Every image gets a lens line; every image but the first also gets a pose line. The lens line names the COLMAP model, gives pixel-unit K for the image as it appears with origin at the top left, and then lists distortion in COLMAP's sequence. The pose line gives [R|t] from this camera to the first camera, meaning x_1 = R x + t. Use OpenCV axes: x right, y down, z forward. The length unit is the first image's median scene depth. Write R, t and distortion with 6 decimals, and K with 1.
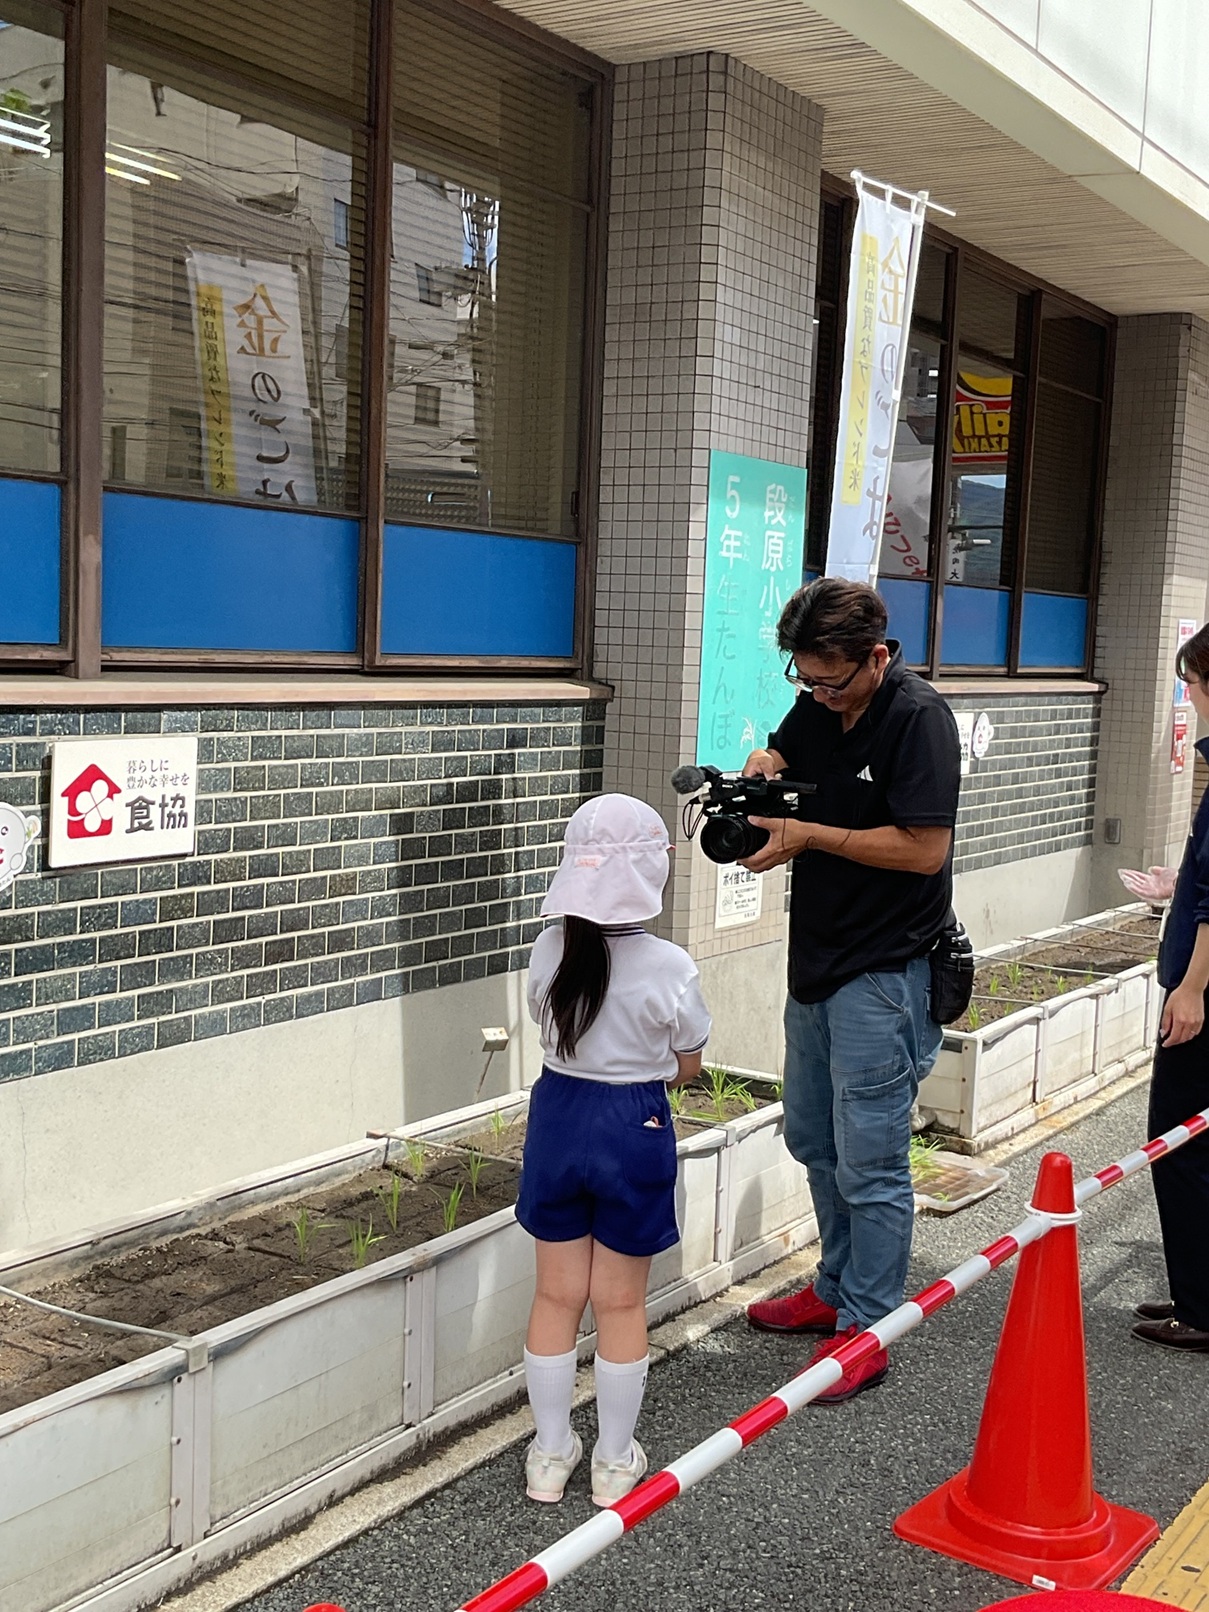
lens RADIAL K [[1947.4, 0, 602.9], [0, 1947.4, 806.7], [0, 0, 1]] dist [0.031318, 0.000000]
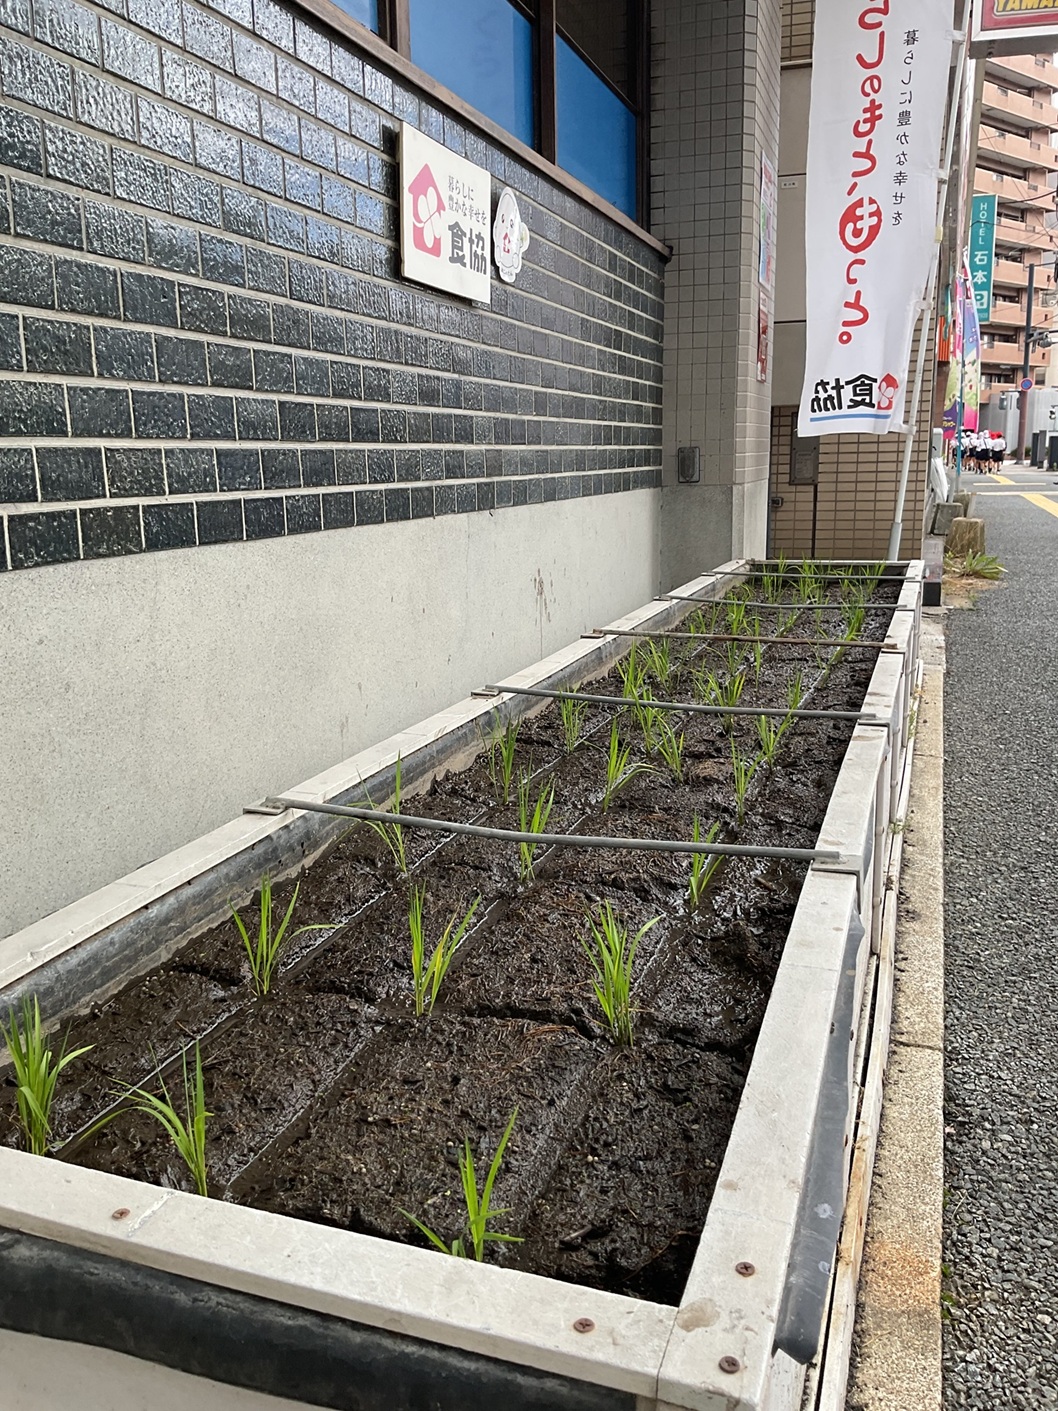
lens RADIAL K [[1181.2, 0, 527.4], [0, 1181.2, 707.7], [0, 0, 1]] dist [0.002535, 0.000250]
pose [[0.970153, -0.094670, 0.223250, 0.102812], [0.064140, 0.988036, 0.140252, 0.035454], [-0.233857, -0.121747, 0.964618, 0.596046]]
